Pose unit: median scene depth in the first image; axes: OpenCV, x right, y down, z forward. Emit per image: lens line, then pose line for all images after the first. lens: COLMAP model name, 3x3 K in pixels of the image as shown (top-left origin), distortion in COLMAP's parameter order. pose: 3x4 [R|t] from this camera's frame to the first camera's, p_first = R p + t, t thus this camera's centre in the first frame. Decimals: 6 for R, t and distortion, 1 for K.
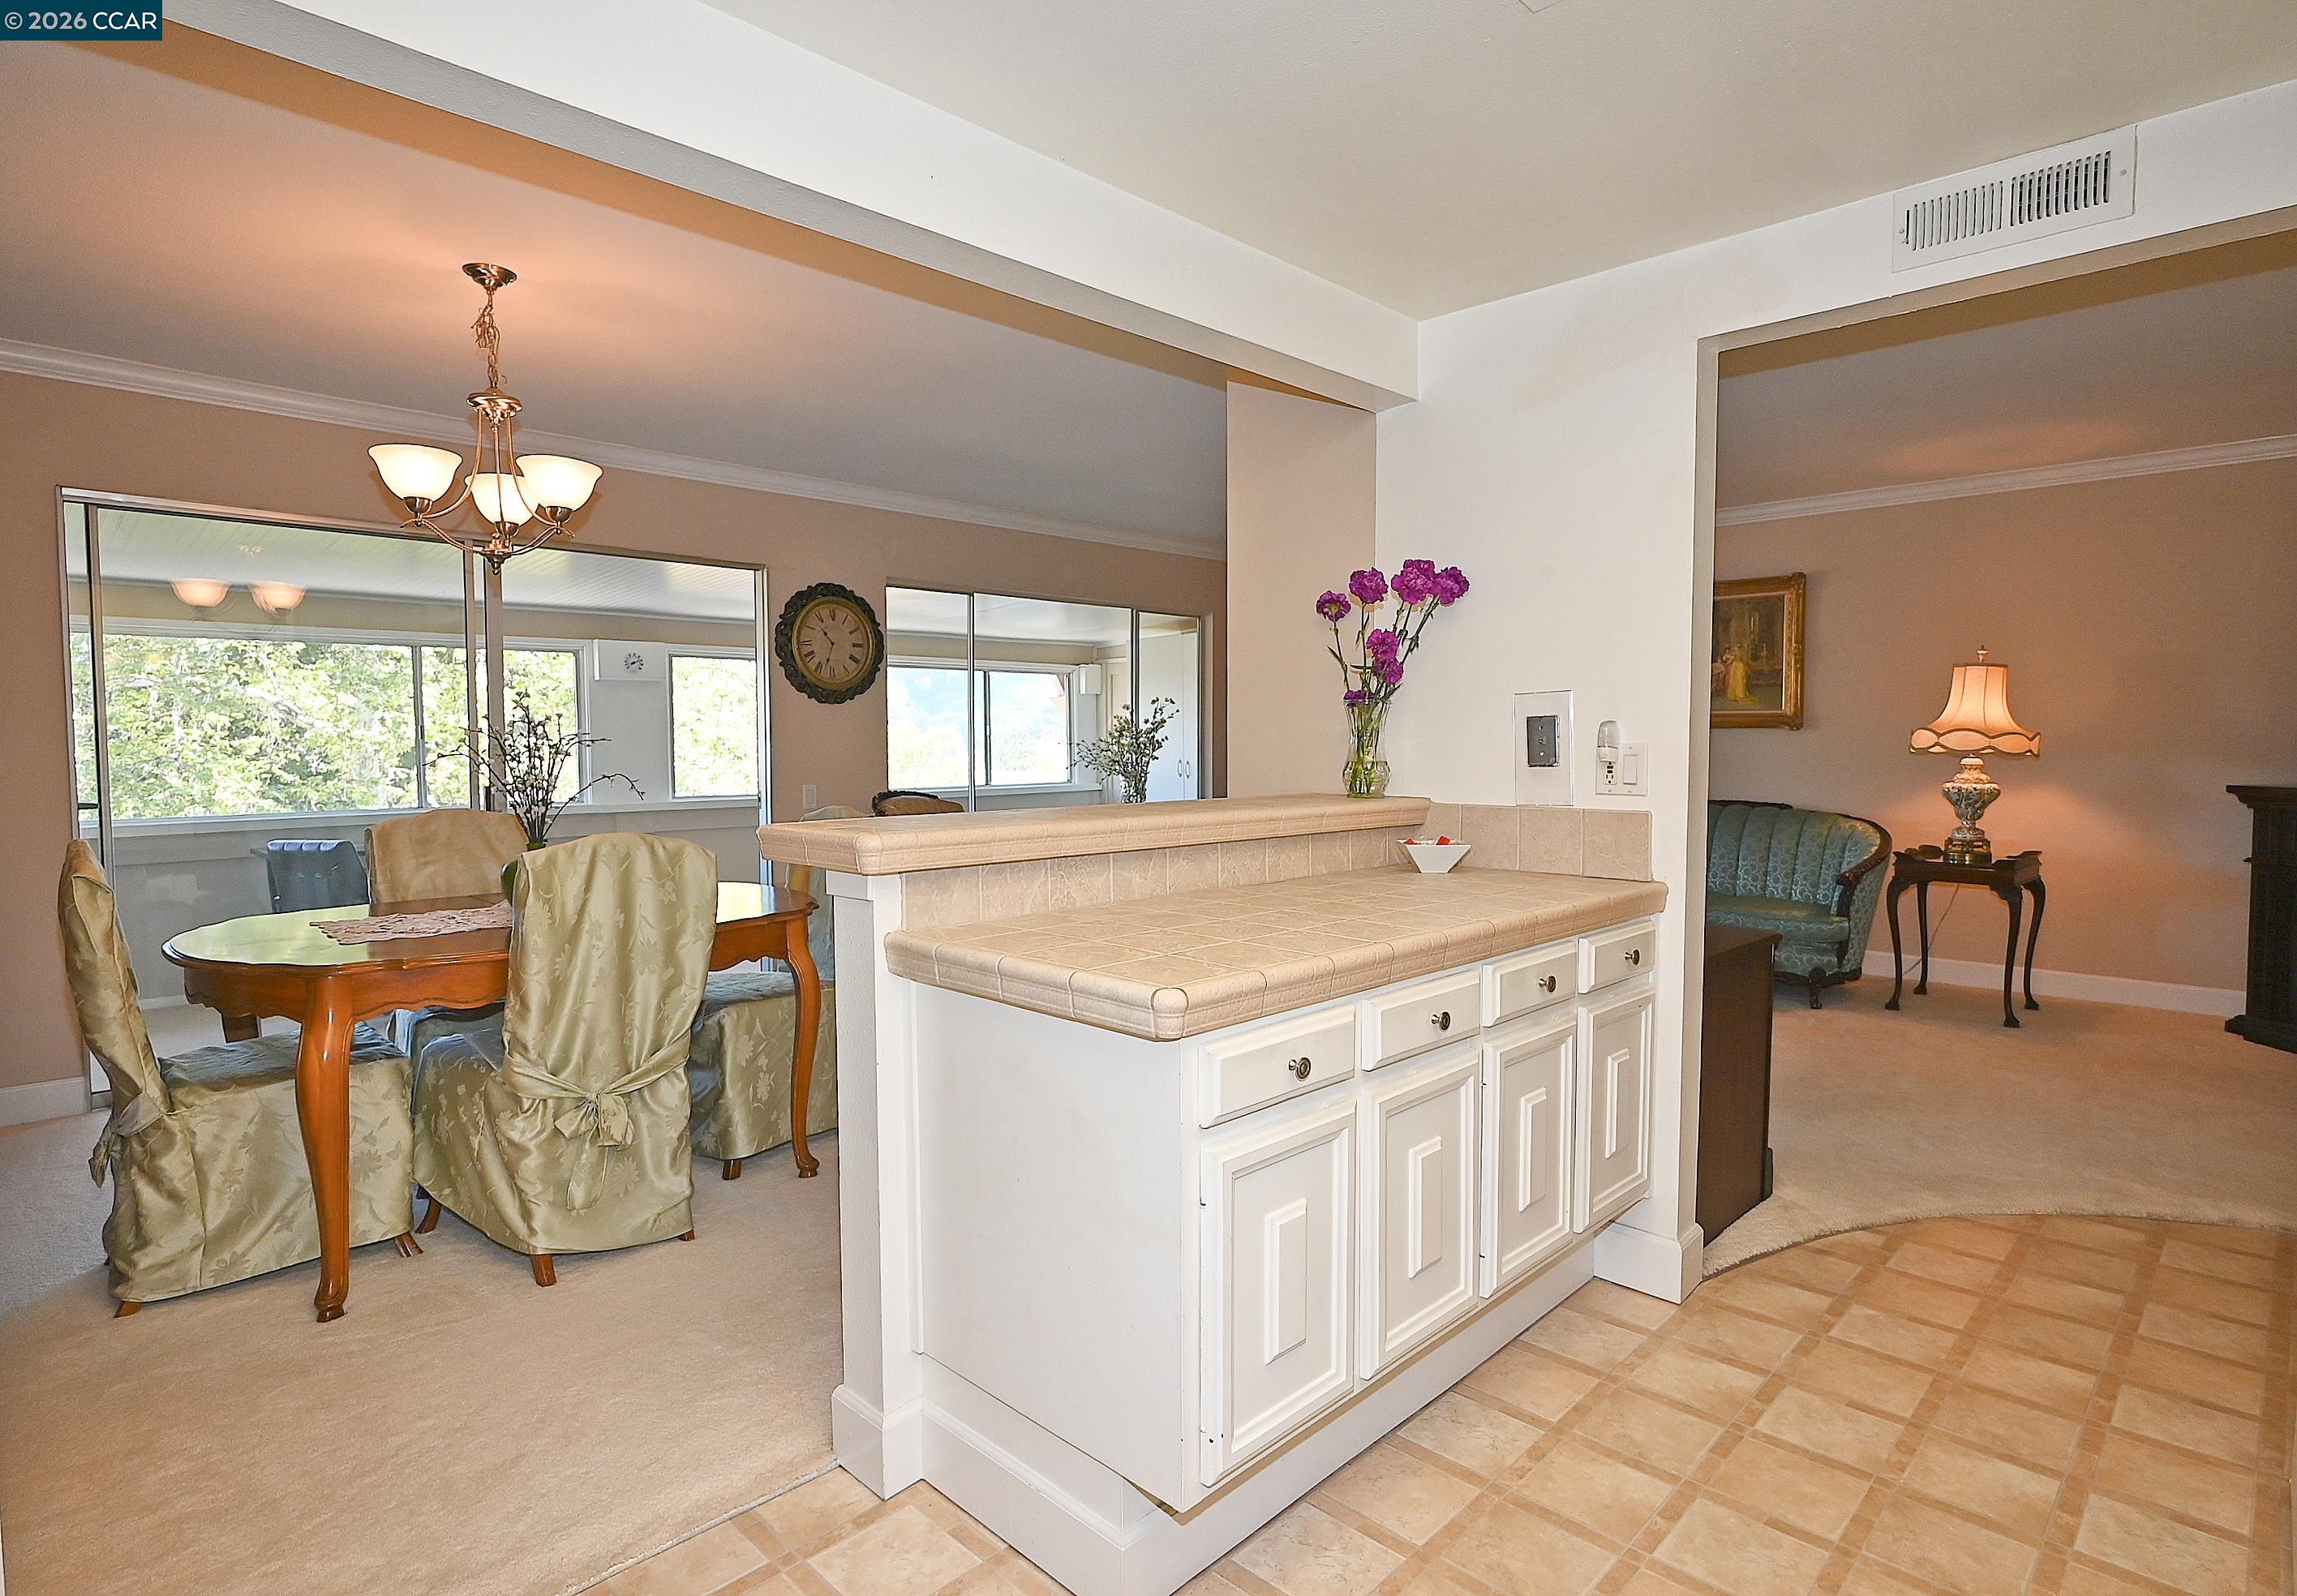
lens RADIAL K [[1199.8, 0, 1123.8], [0, 1199.8, 801.3], [0, 0, 1]] dist [-0.010597, -0.002048]
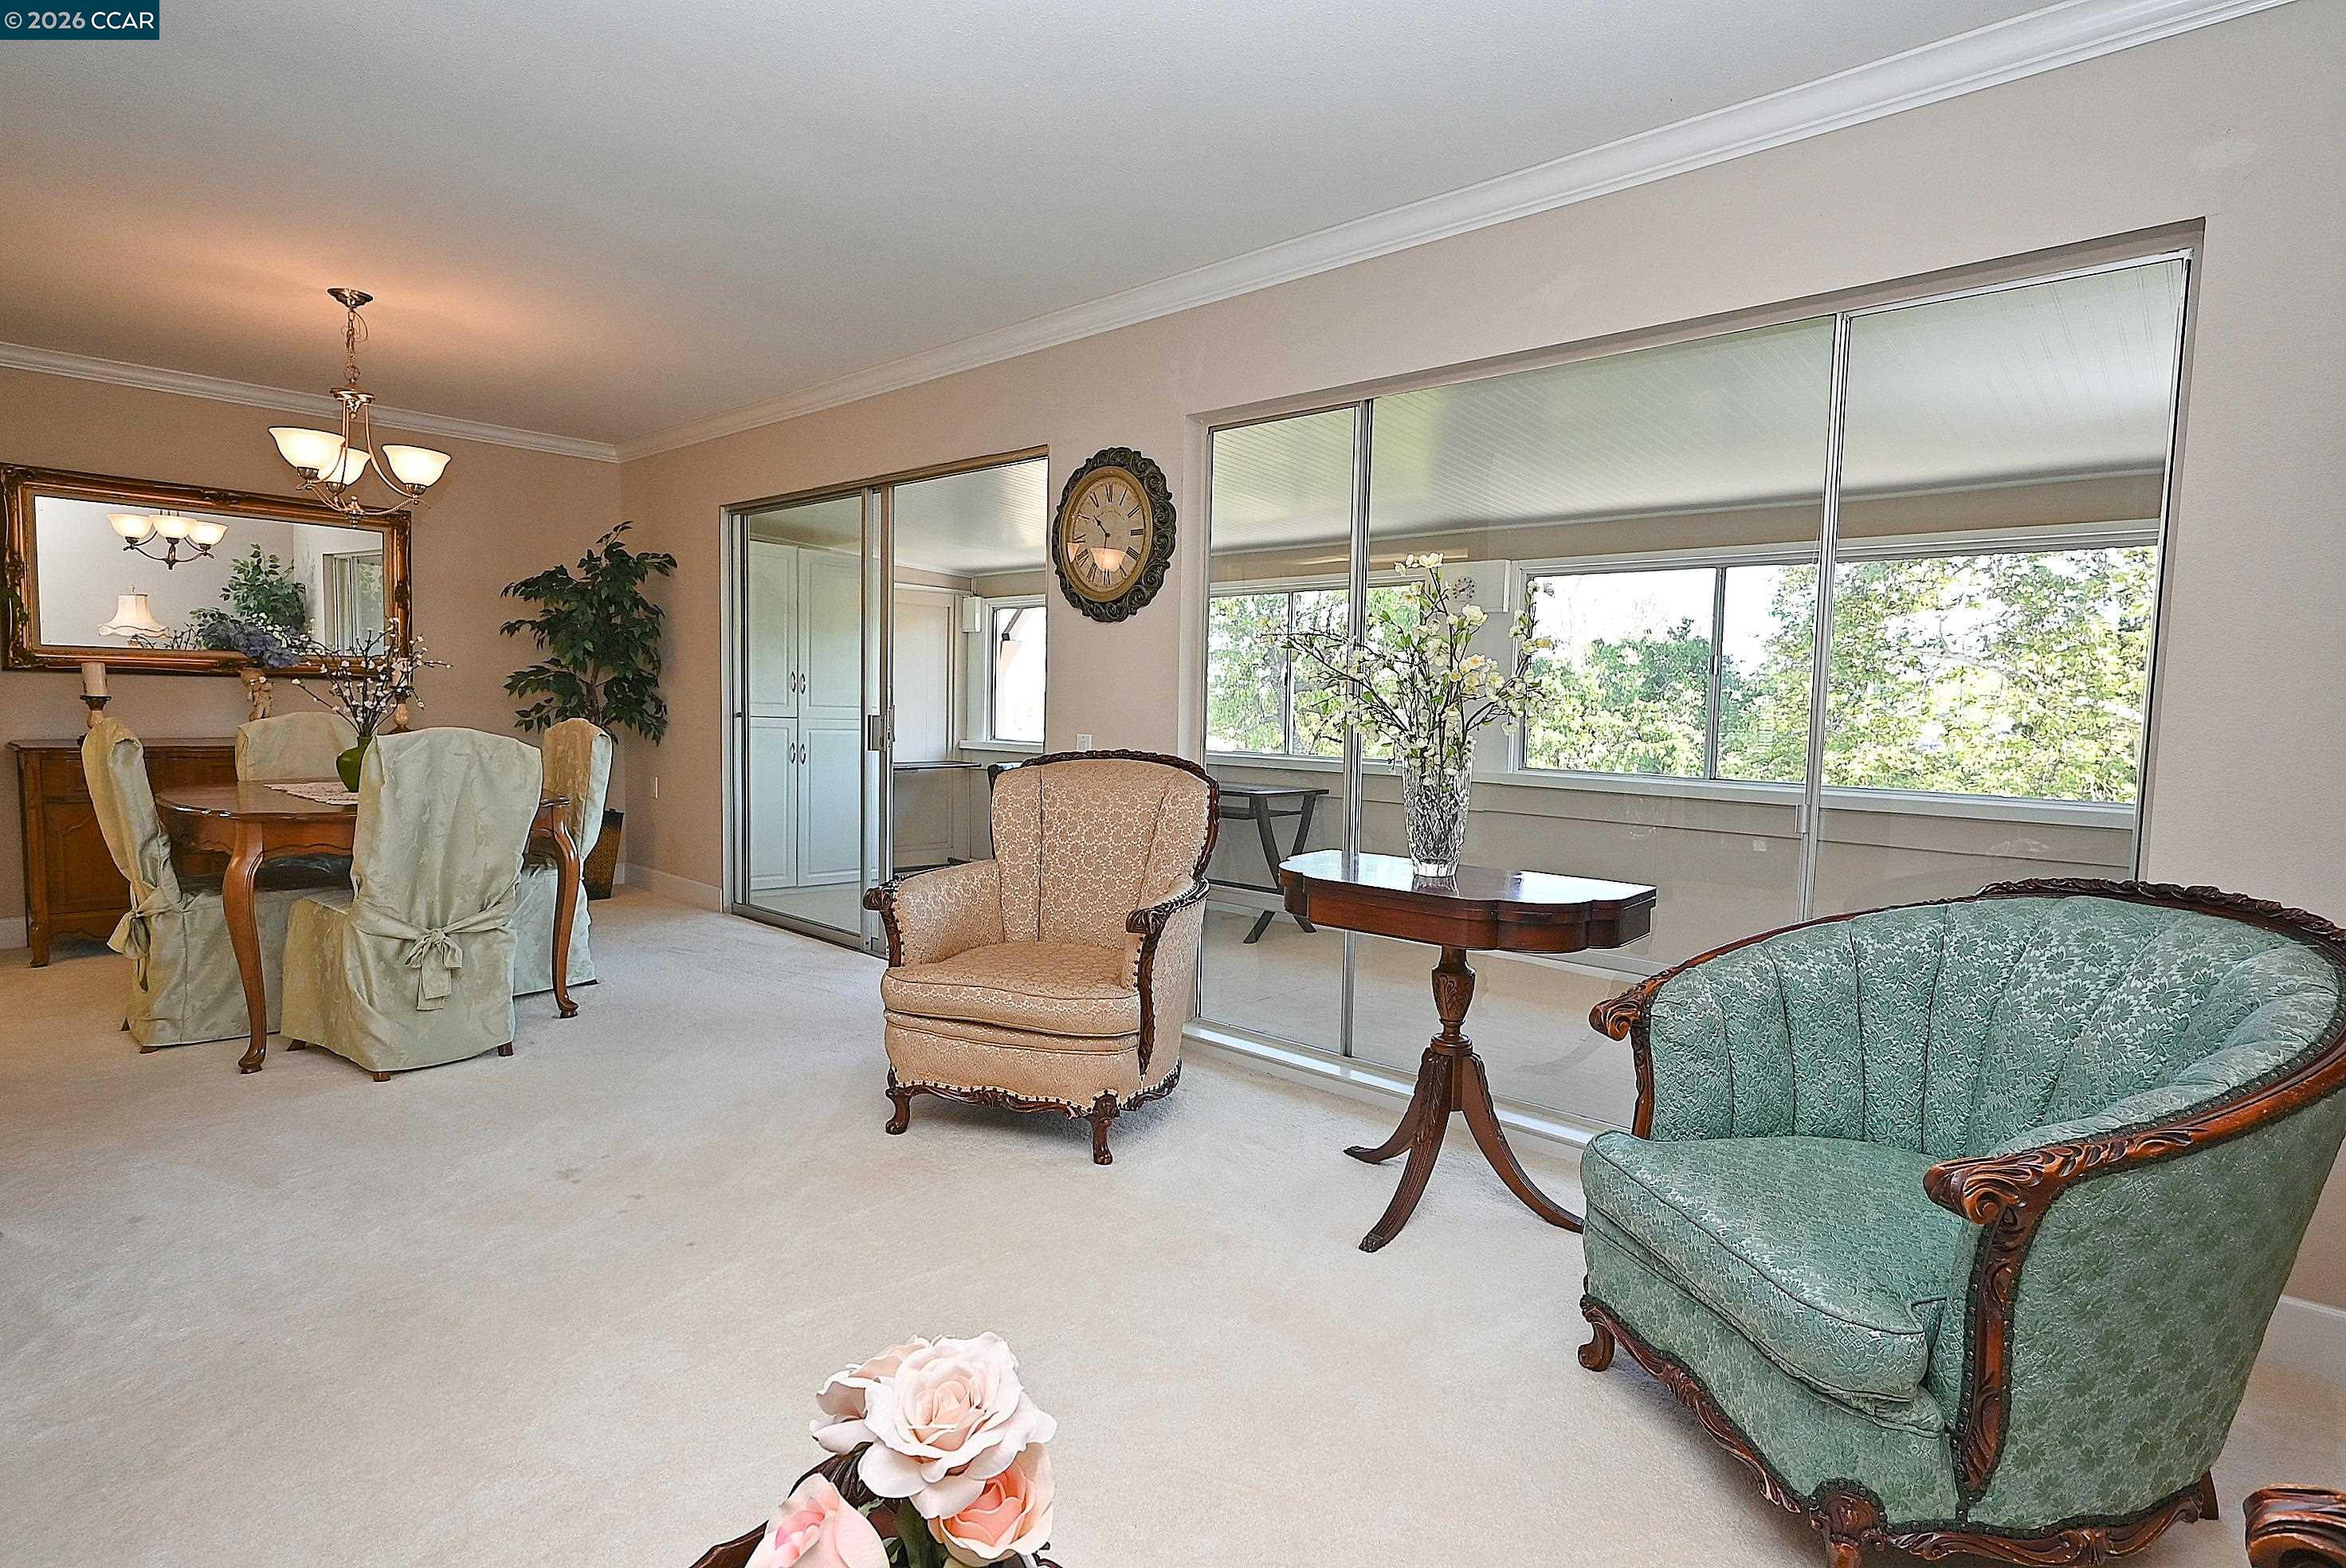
lens RADIAL K [[1172.8, 0, 1177.9], [0, 1172.8, 785.3], [0, 0, 1]] dist [-0.001842, 0.000769]
pose [[0.056204, 0.075636, -0.995550, 0.450132], [-0.077846, 0.994423, 0.071155, -0.037871], [0.995380, 0.073500, 0.061778, 1.002741]]
